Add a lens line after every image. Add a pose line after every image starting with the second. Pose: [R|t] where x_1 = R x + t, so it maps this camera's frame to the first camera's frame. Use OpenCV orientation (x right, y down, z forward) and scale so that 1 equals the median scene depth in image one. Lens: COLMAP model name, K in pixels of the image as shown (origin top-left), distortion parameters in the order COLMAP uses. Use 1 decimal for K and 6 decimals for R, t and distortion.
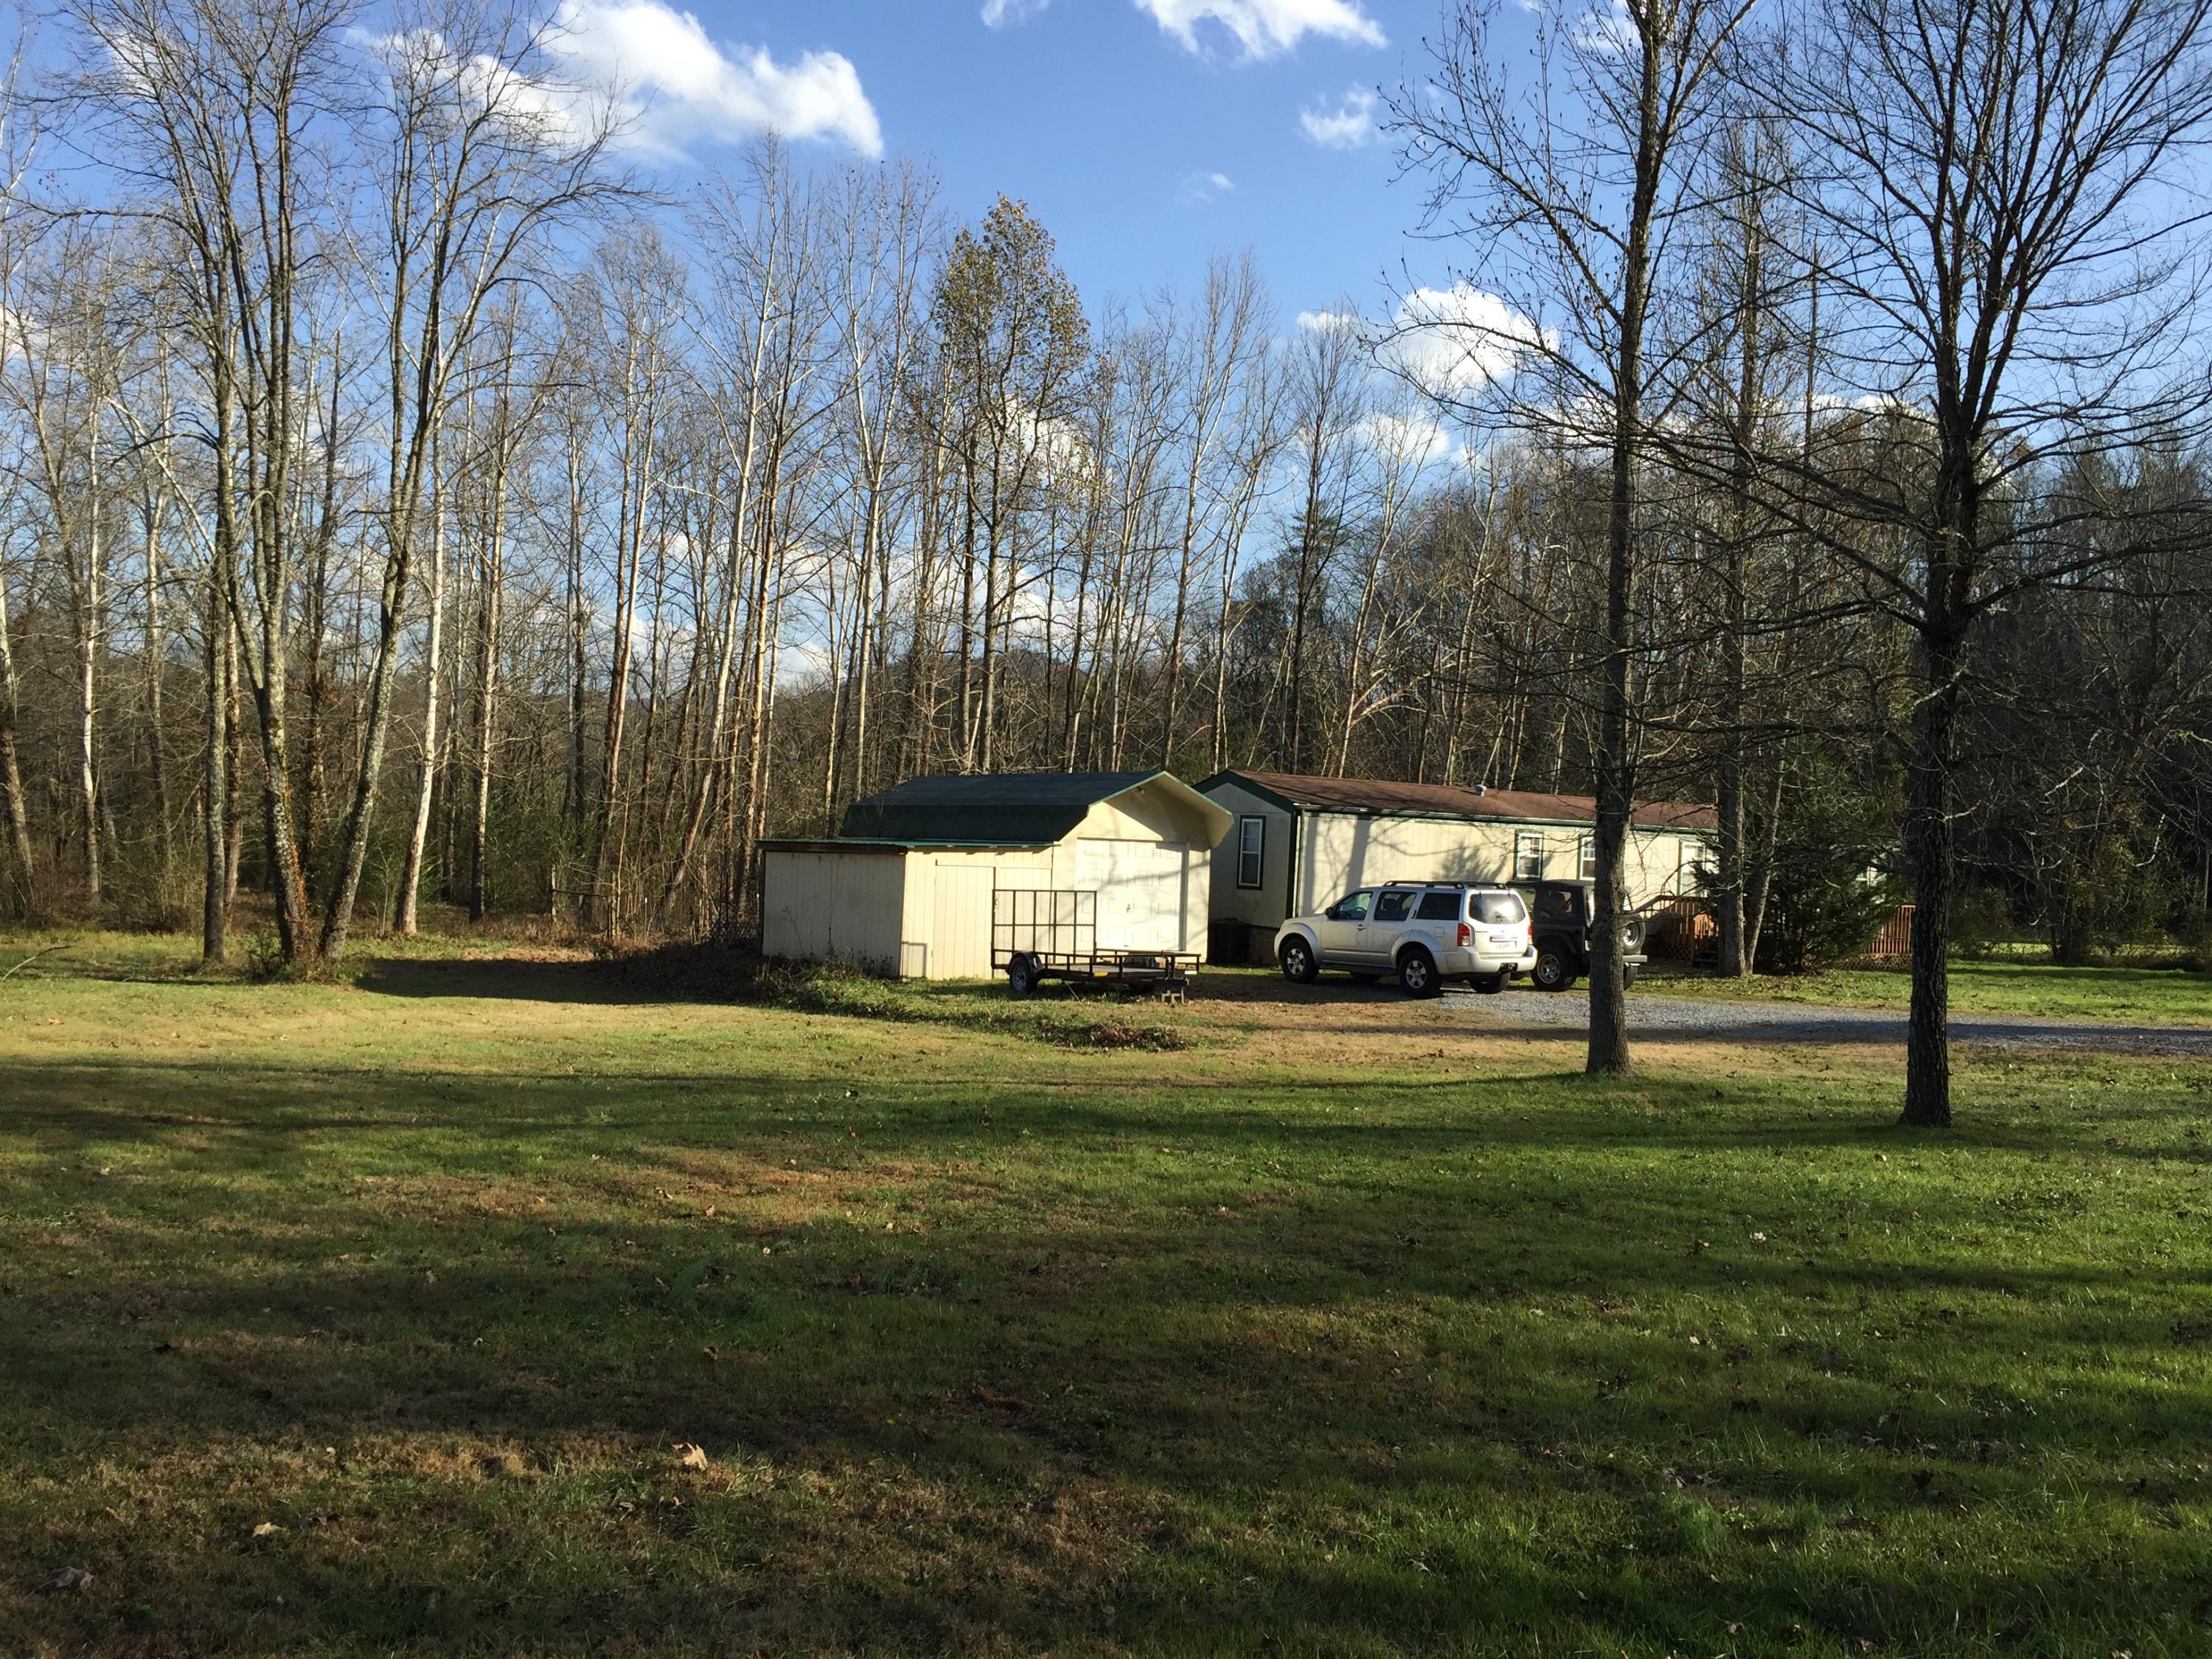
lens RADIAL K [[1882.8, 0, 1095.9], [0, 1882.8, 831.5], [0, 0, 1]] dist [0.068261, -0.031735]
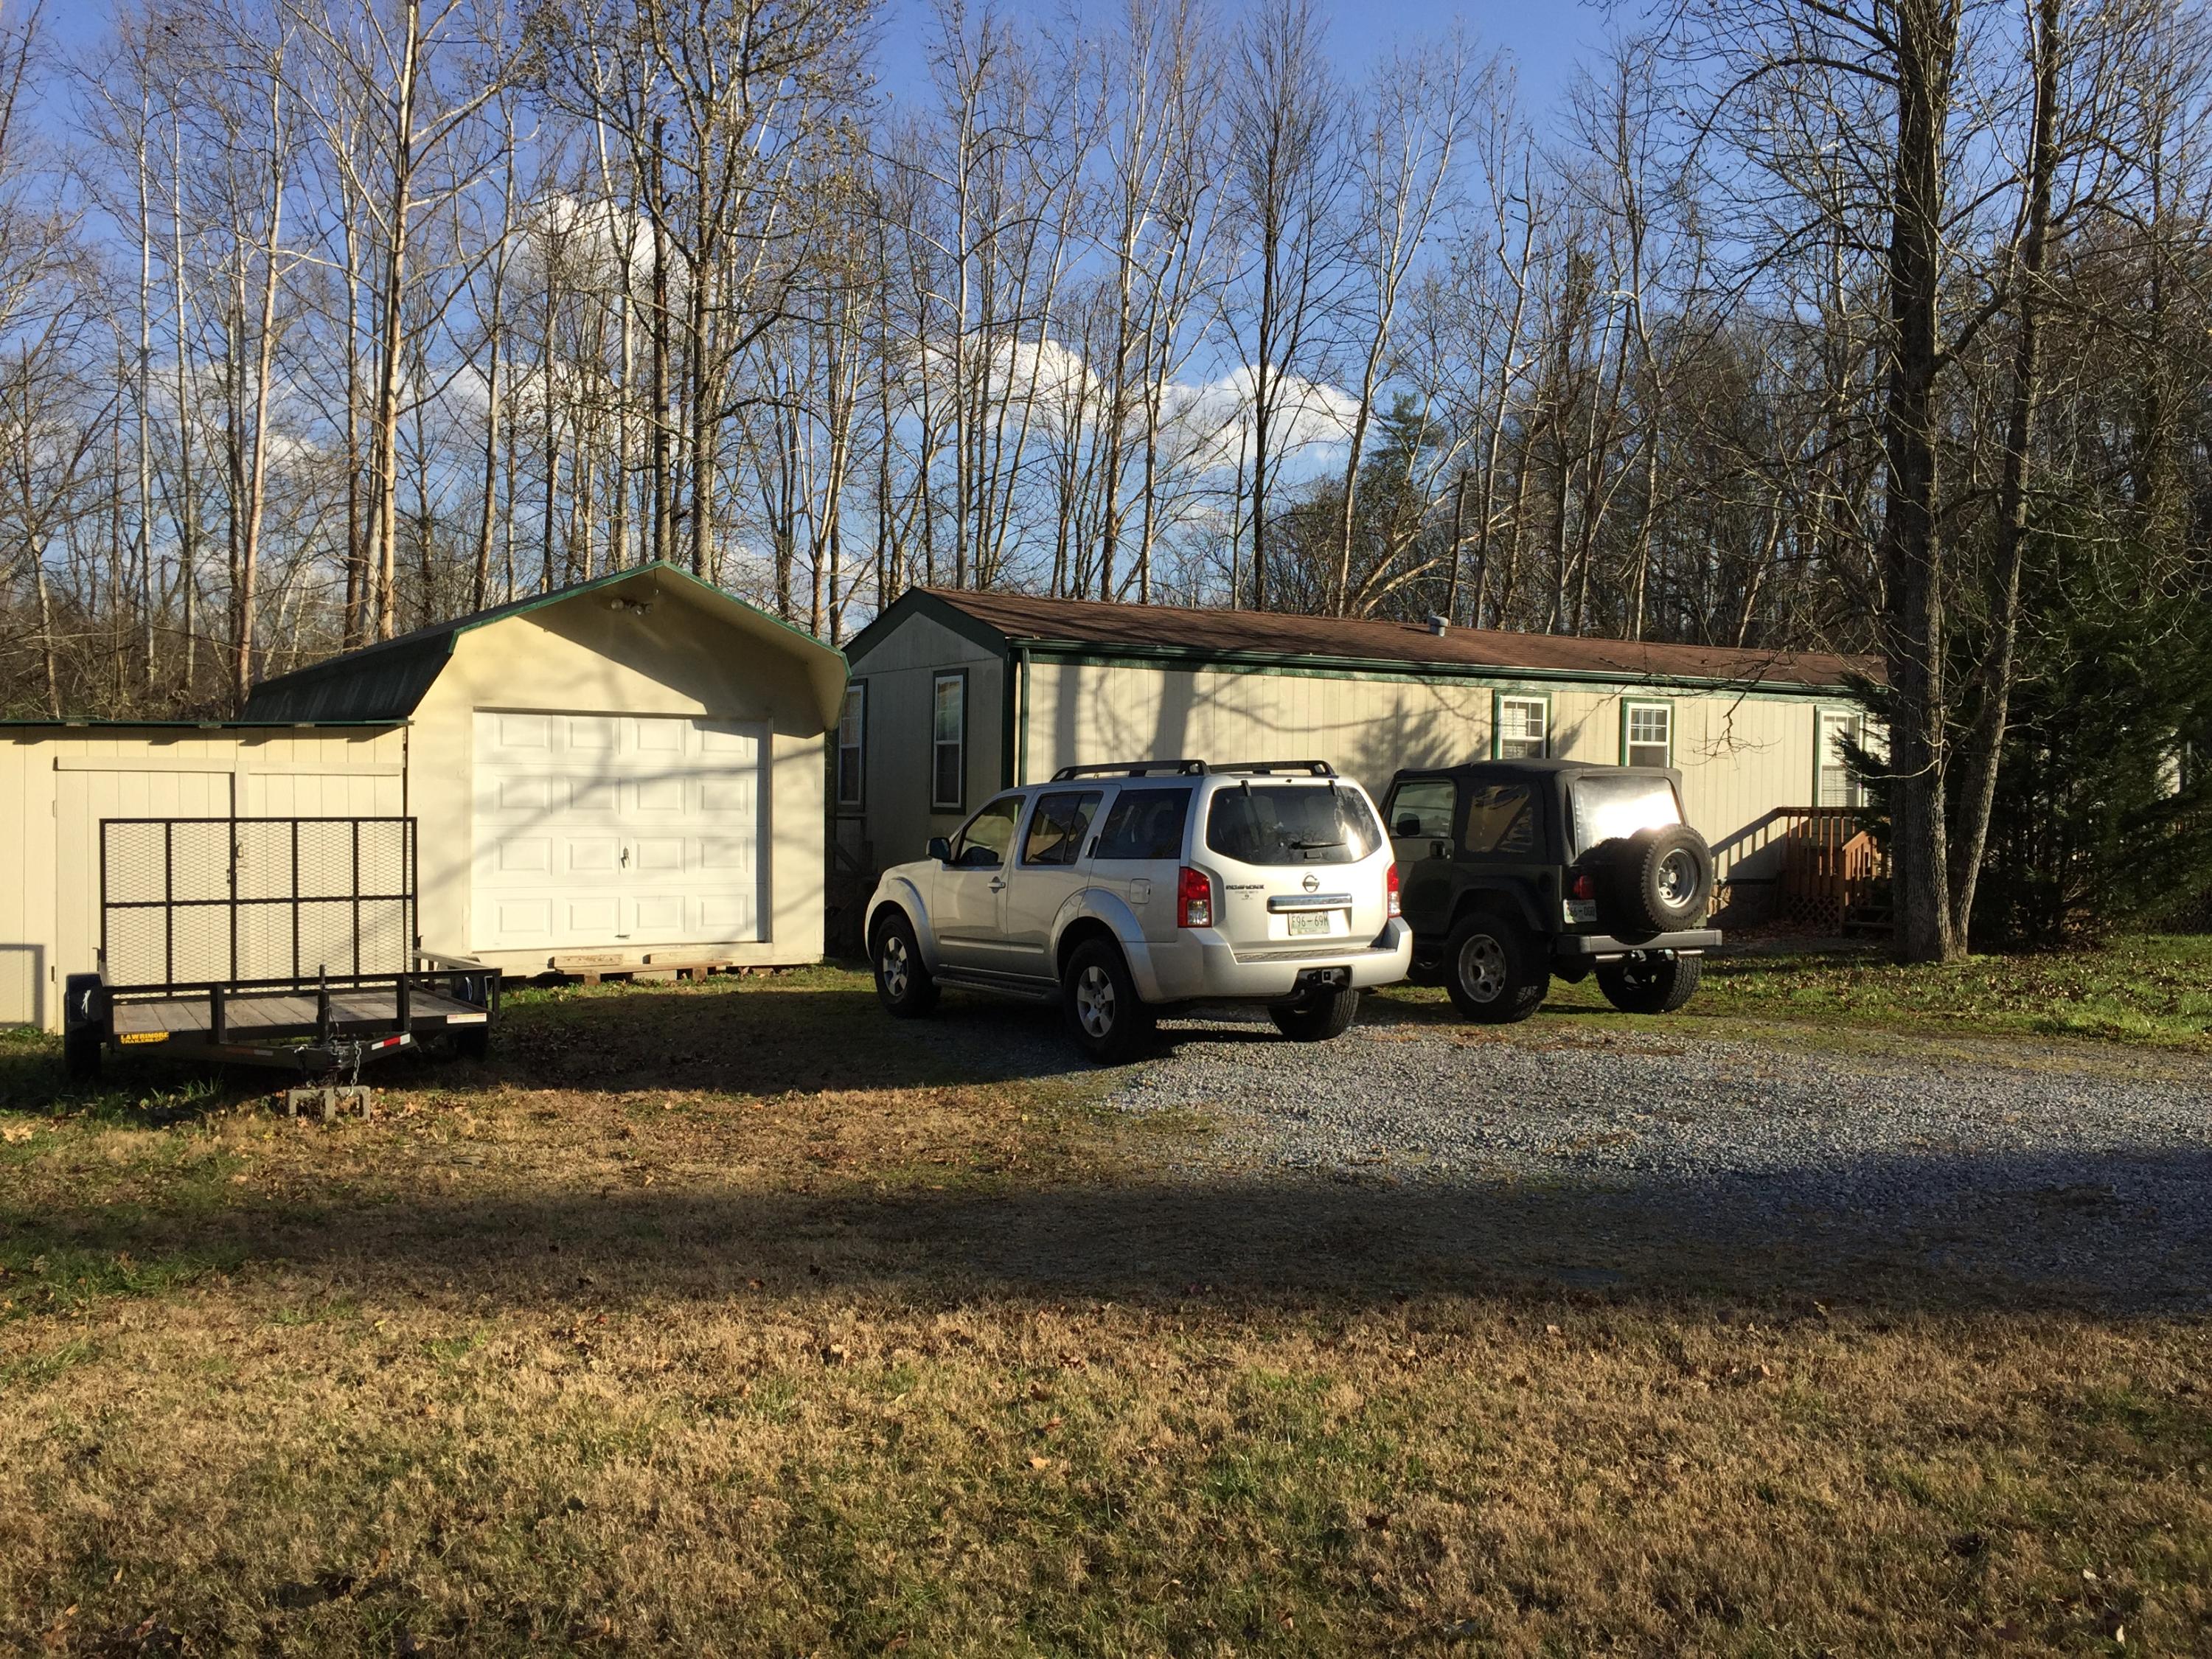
lens RADIAL K [[1882.8, 0, 1117.5], [0, 1882.8, 825.8], [0, 0, 1]] dist [0.068261, -0.031735]
pose [[0.997228, -0.030939, -0.067673, 0.174860], [0.032123, 0.999348, 0.016471, 0.029115], [0.067119, -0.018599, 0.997572, 0.535398]]
